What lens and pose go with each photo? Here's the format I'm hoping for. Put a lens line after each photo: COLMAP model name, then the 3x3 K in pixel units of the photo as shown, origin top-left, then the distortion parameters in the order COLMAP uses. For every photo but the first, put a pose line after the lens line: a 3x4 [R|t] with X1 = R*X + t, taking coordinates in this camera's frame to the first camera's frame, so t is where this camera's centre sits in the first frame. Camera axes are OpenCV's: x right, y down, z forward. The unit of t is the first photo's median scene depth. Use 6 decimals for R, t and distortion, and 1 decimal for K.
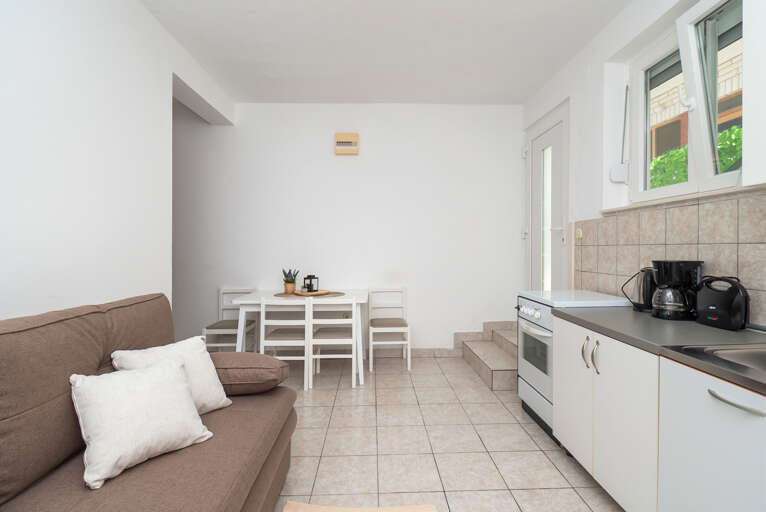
lens RADIAL K [[348.1, 0, 383.8], [0, 348.1, 246.2], [0, 0, 1]] dist [0.002344, -0.000192]
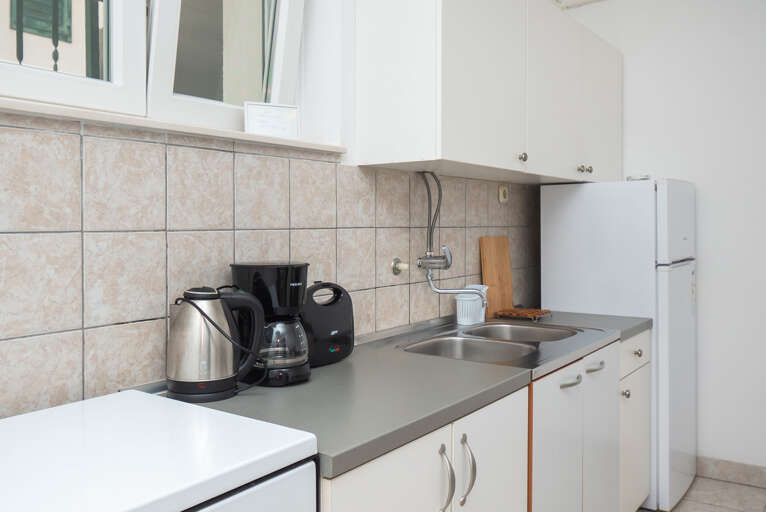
lens RADIAL K [[639.6, 0, 382.2], [0, 639.6, 229.0], [0, 0, 1]] dist [0.001761, -0.001023]
pose [[-0.800092, 0.007334, 0.599832, 0.173160], [0.006777, 0.999972, -0.003187, -0.003318], [-0.599838, 0.001515, -0.800120, 1.671732]]
